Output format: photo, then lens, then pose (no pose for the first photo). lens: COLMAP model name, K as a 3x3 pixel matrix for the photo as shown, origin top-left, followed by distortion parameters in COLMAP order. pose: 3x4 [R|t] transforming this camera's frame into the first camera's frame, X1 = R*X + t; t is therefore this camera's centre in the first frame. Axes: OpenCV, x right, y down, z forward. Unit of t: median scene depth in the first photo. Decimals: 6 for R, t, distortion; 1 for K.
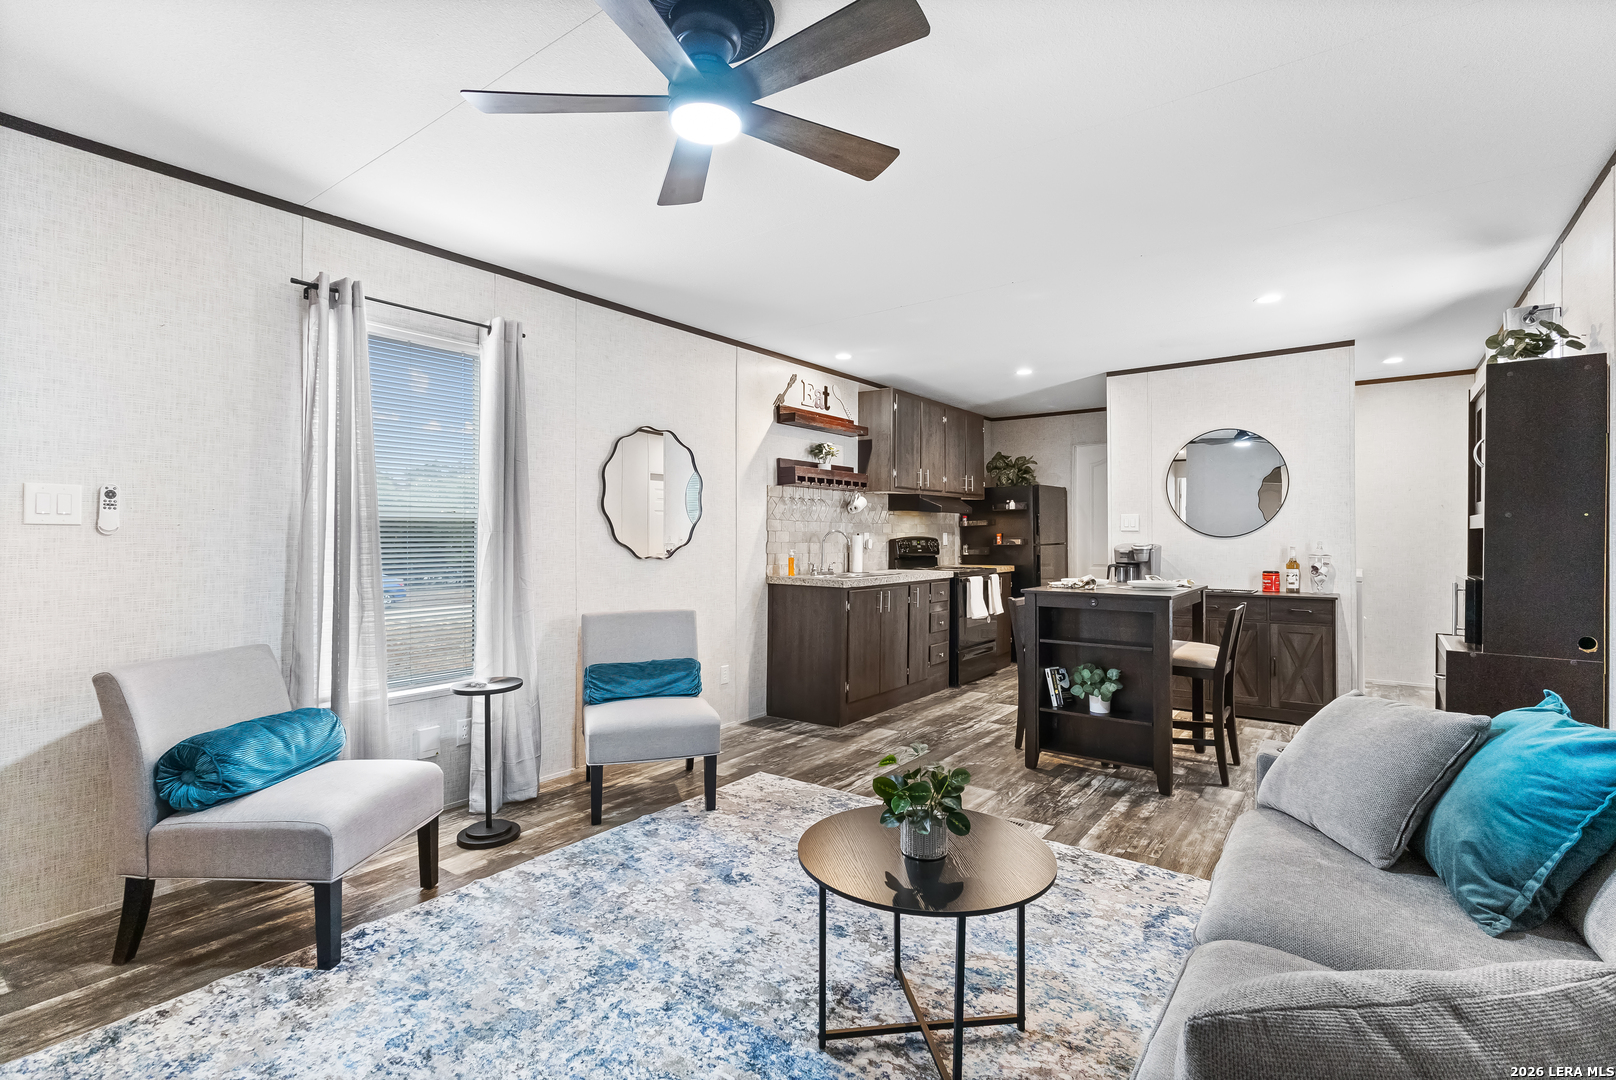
lens RADIAL K [[752.7, 0, 800.2], [0, 752.7, 534.2], [0, 0, 1]] dist [-0.000461, -0.000022]
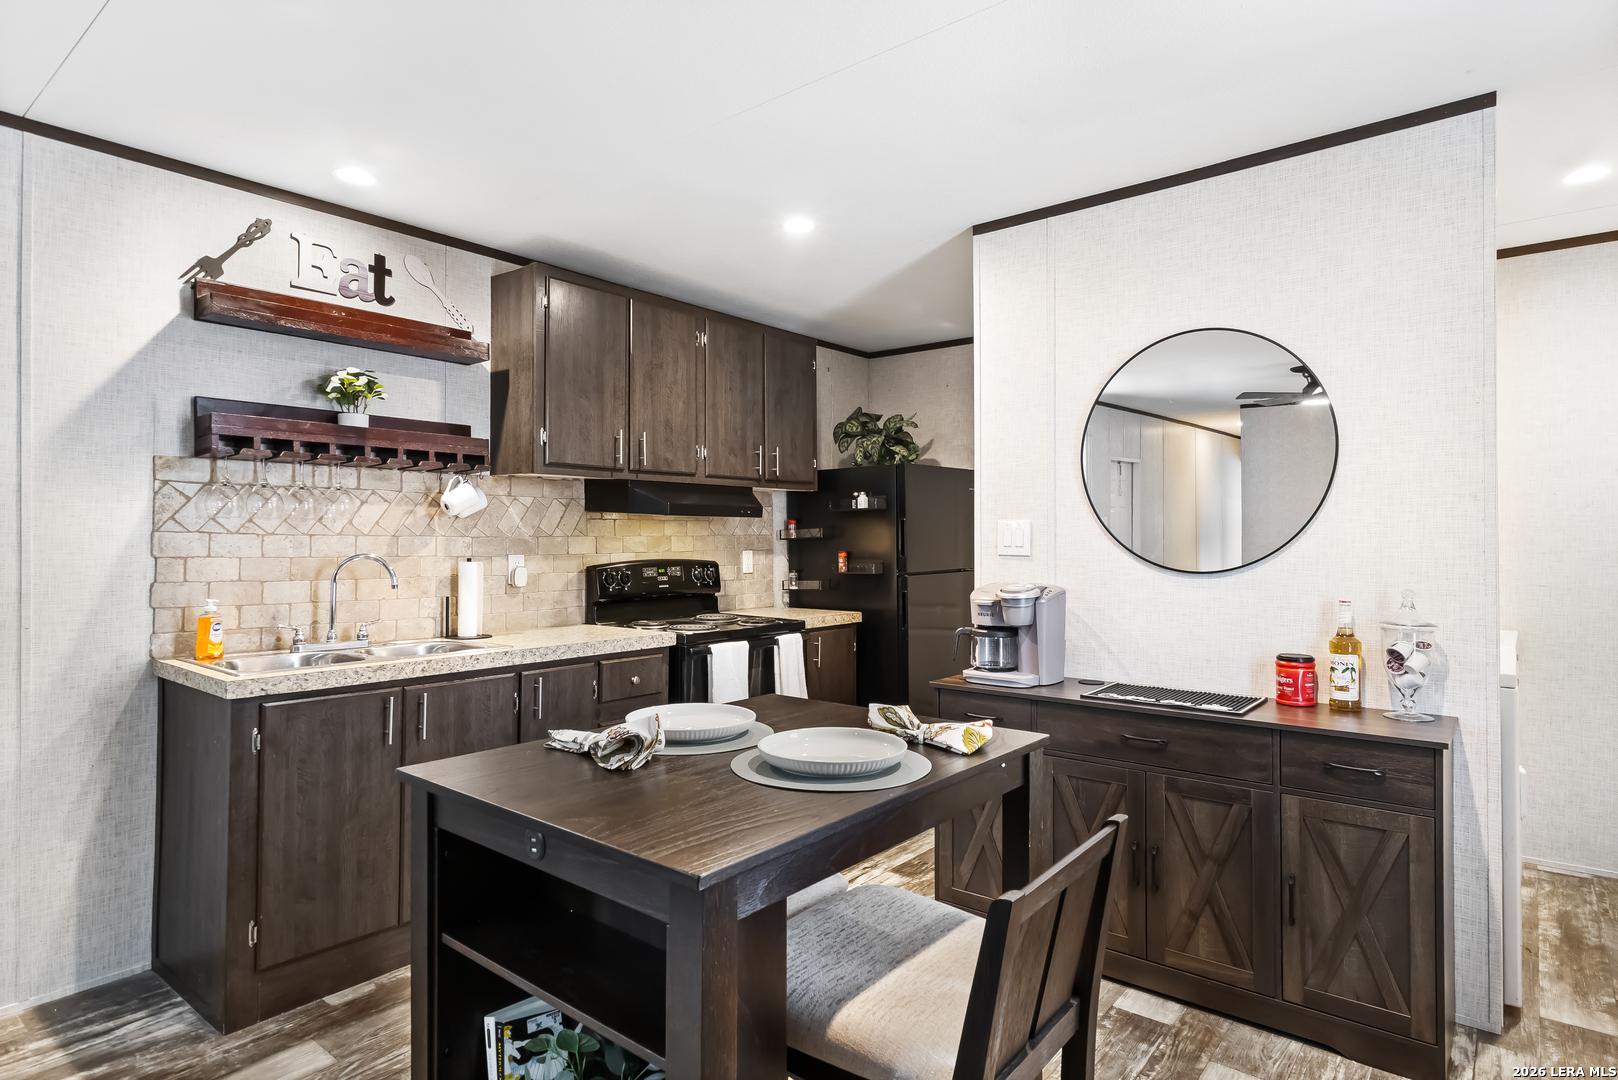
lens RADIAL K [[890.2, 0, 799.7], [0, 890.2, 533.2], [0, 0, 1]] dist [0.001740, -0.001913]
pose [[0.999379, 0.003359, -0.035084, 0.380273], [-0.003447, 0.999991, -0.002444, -0.020087], [0.035075, 0.002564, 0.999381, 0.508908]]
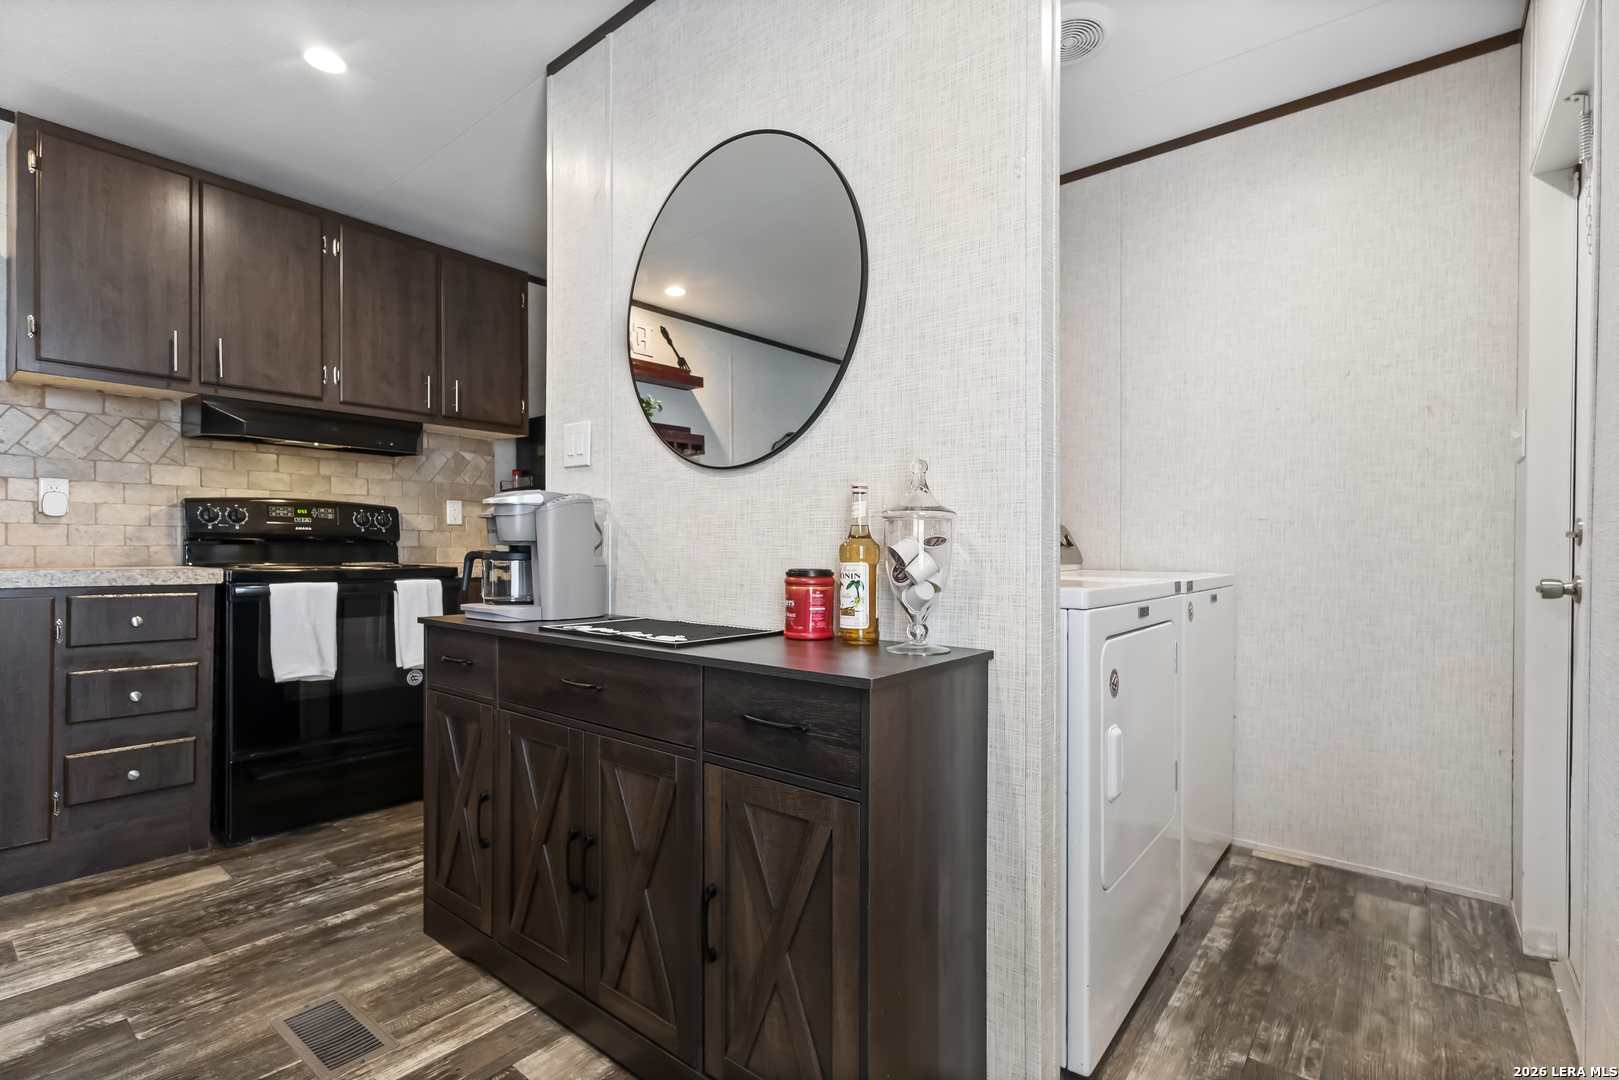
lens RADIAL K [[754.1, 0, 793.4], [0, 754.1, 551.2], [0, 0, 1]] dist [-0.000461, -0.000022]
pose [[0.999227, 0.007813, -0.038525, 0.667208], [-0.007547, 0.999947, 0.007049, 0.041551], [0.038578, -0.006753, 0.999233, 0.733560]]
